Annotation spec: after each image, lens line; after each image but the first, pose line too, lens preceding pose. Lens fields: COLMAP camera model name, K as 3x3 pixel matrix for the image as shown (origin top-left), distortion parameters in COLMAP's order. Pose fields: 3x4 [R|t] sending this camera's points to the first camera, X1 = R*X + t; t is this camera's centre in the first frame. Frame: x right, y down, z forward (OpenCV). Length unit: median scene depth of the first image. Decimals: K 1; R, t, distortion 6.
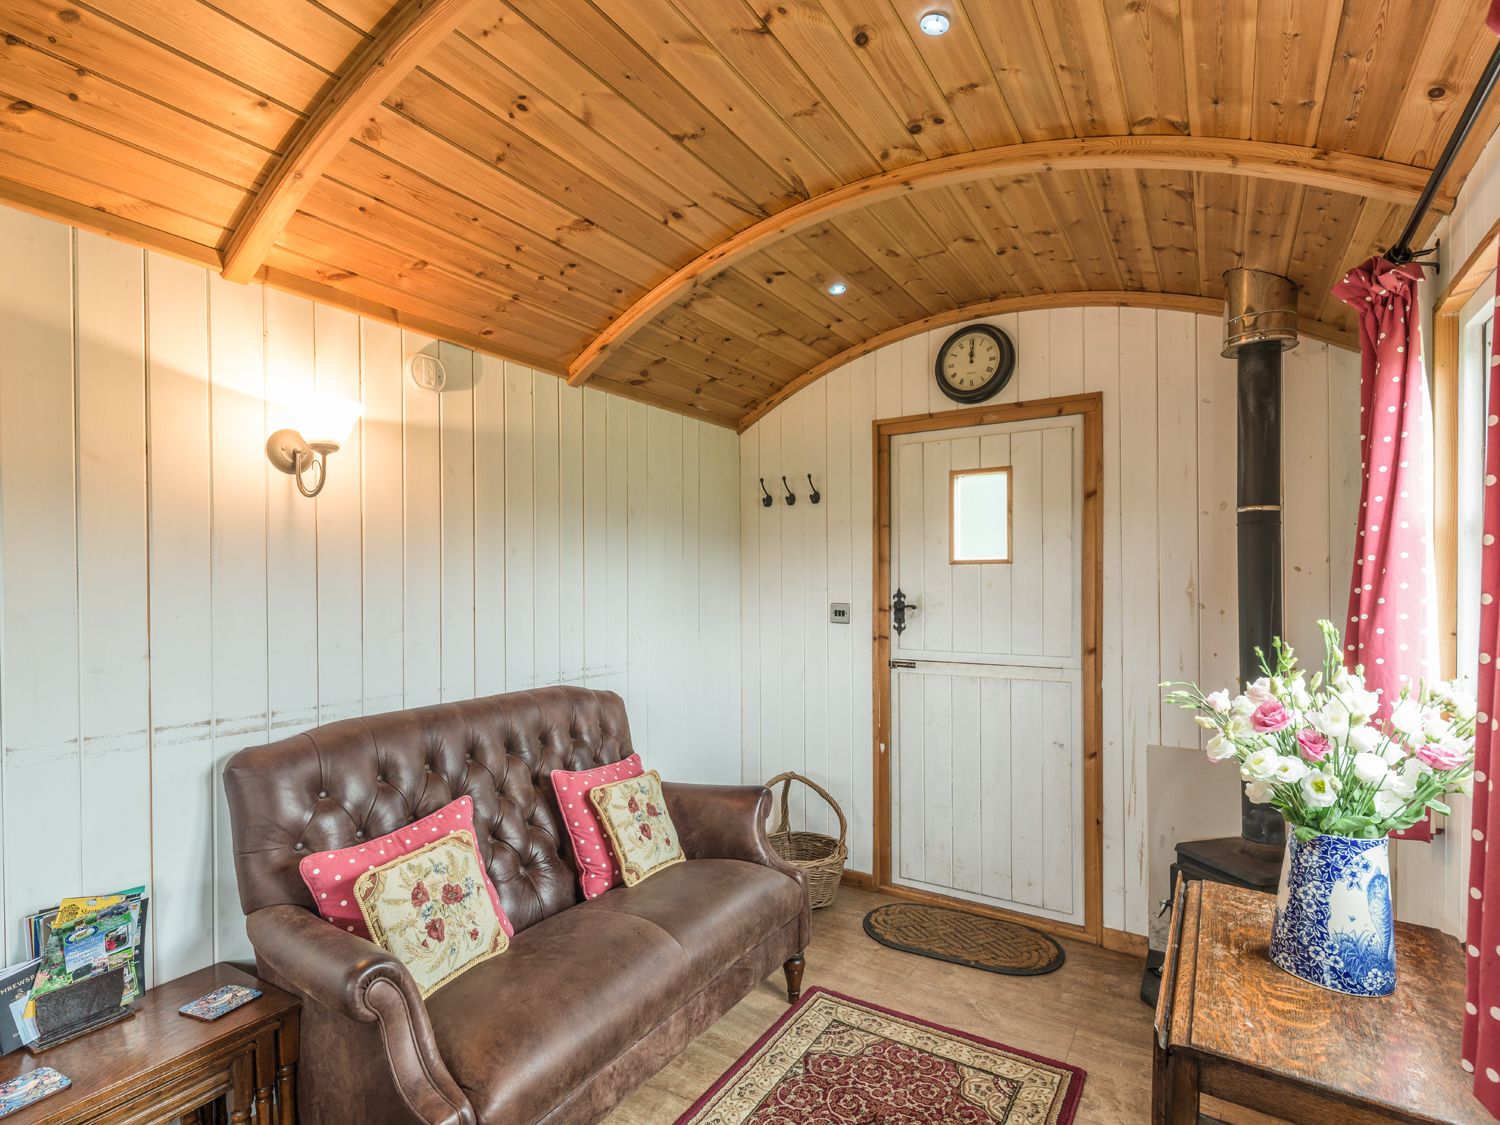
lens RADIAL K [[757.7, 0, 748.1], [0, 757.7, 588.4], [0, 0, 1]] dist [0.005284, -0.001063]
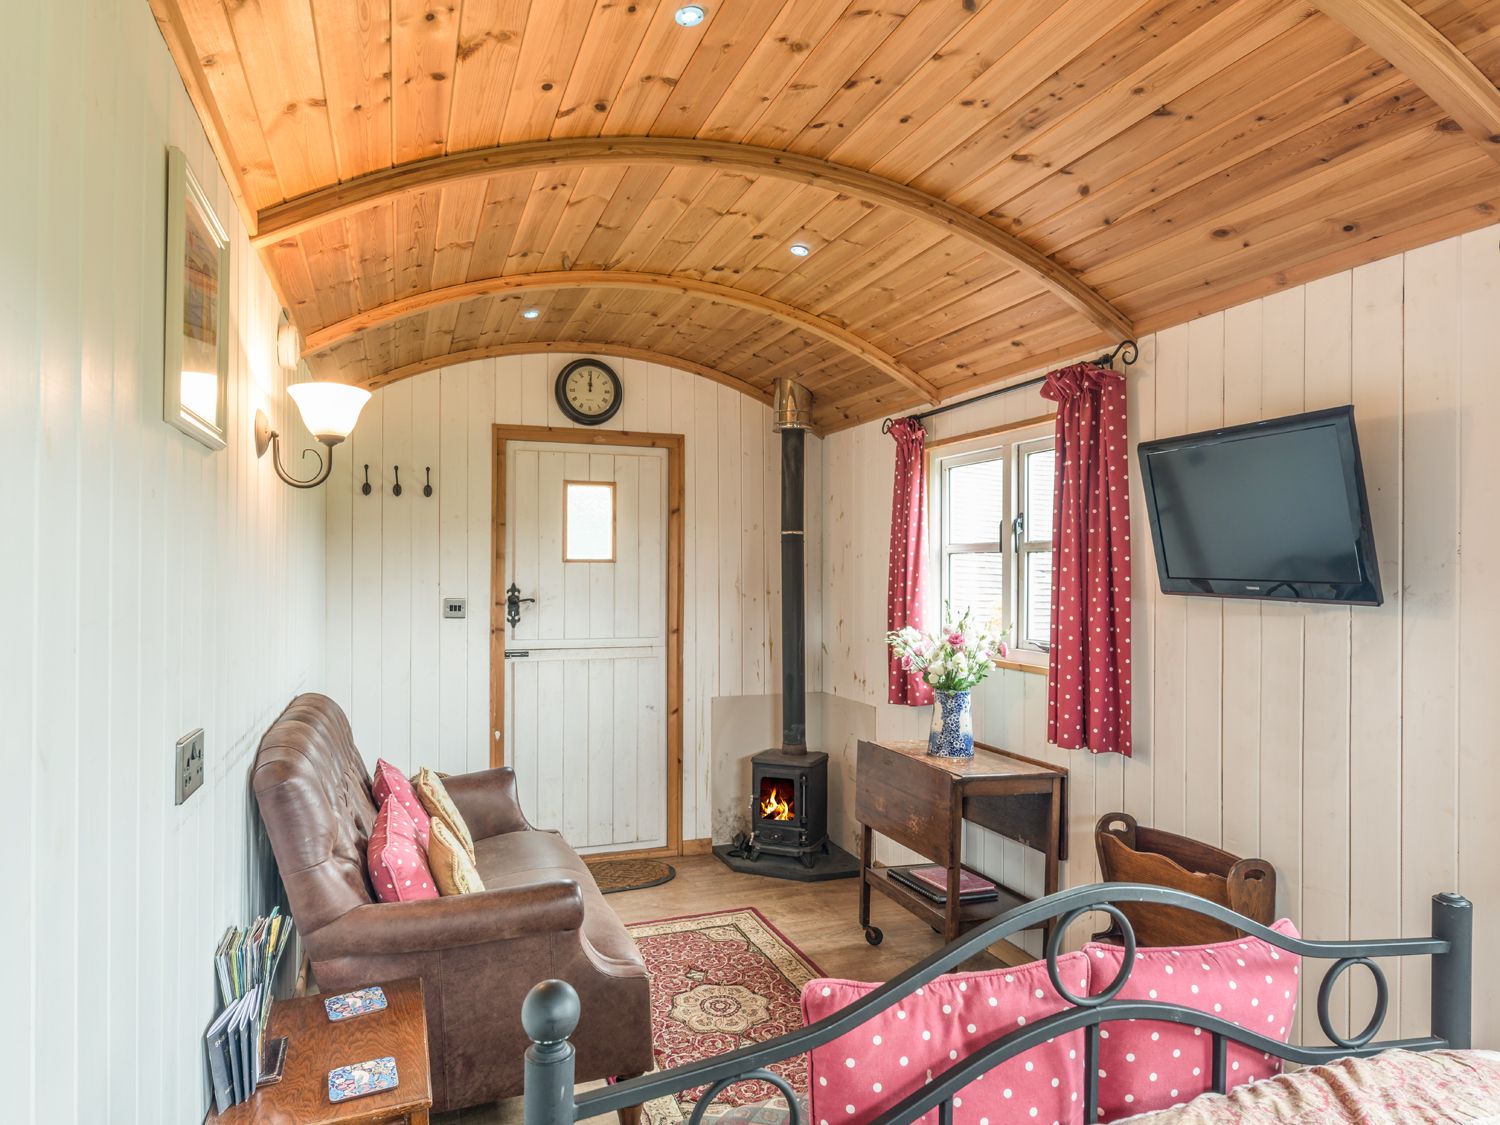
lens RADIAL K [[981.7, 0, 750.0], [0, 981.7, 562.5], [0, 0, 1]] dist [0.000479, -0.002588]
pose [[0.592002, 0.014875, 0.805799, -0.787379], [-0.000150, 0.999832, -0.018346, -0.004416], [-0.805936, 0.010740, 0.591905, -0.099040]]
